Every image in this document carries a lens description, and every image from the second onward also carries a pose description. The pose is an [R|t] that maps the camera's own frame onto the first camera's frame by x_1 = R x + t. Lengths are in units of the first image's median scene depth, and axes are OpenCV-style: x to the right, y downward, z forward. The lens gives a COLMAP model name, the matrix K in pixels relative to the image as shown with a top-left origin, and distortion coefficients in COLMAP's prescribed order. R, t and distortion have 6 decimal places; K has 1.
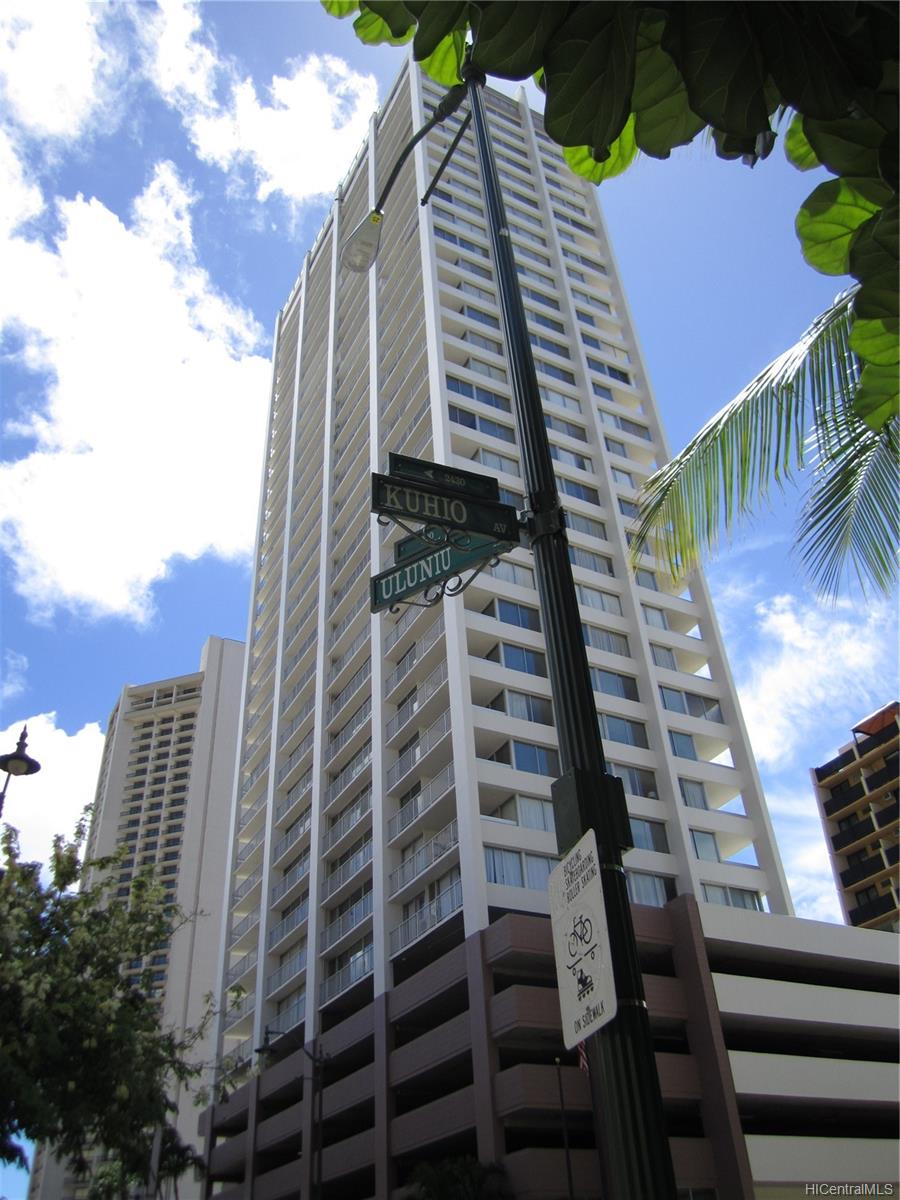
lens RADIAL K [[986.5, 0, 450.0], [0, 986.5, 600.0], [0, 0, 1]] dist [-0.051095, -0.000664]
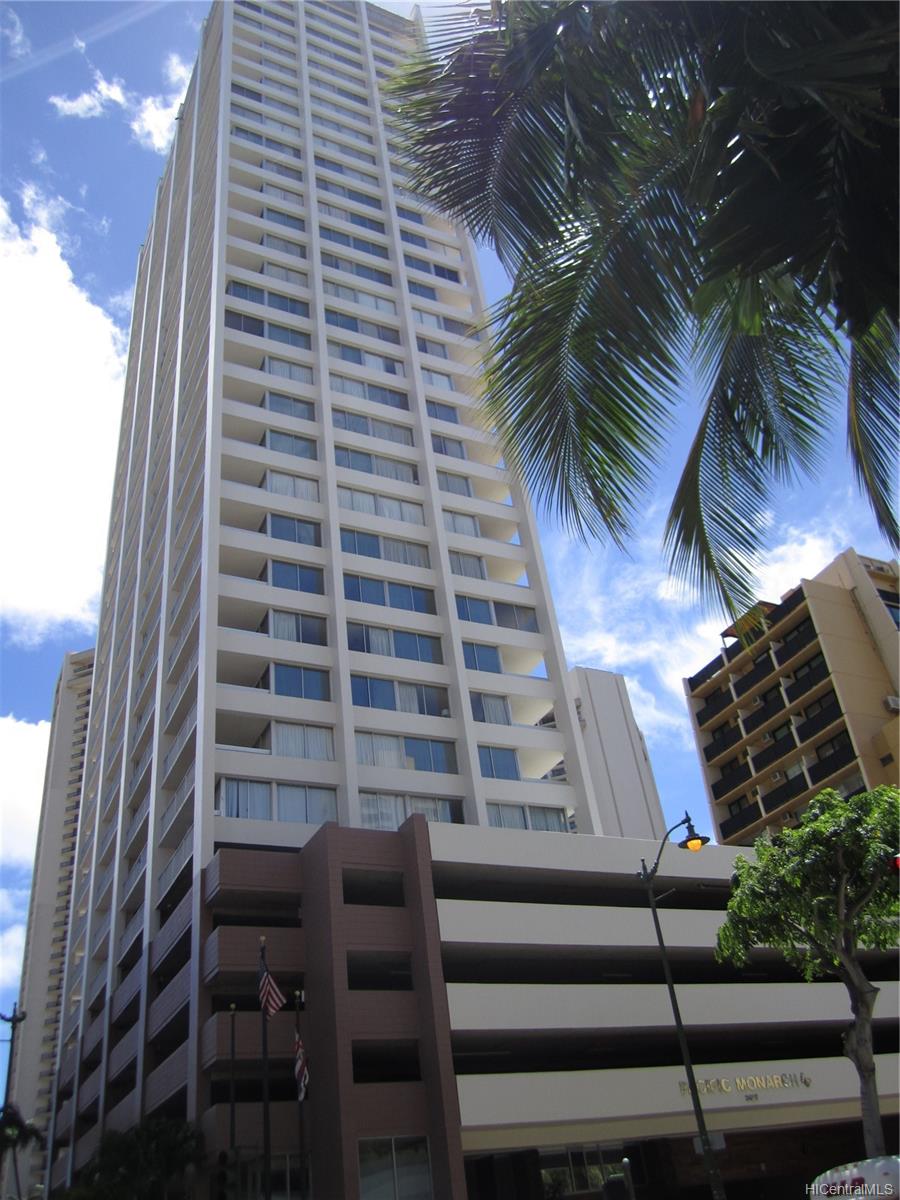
lens RADIAL K [[987.4, 0, 450.0], [0, 987.4, 600.0], [0, 0, 1]] dist [-0.070139, 0.041622]
pose [[0.997294, -0.072907, 0.009412, 0.160124], [0.072310, 0.995972, 0.053012, 0.033731], [-0.013239, -0.052188, 0.998550, 0.061922]]
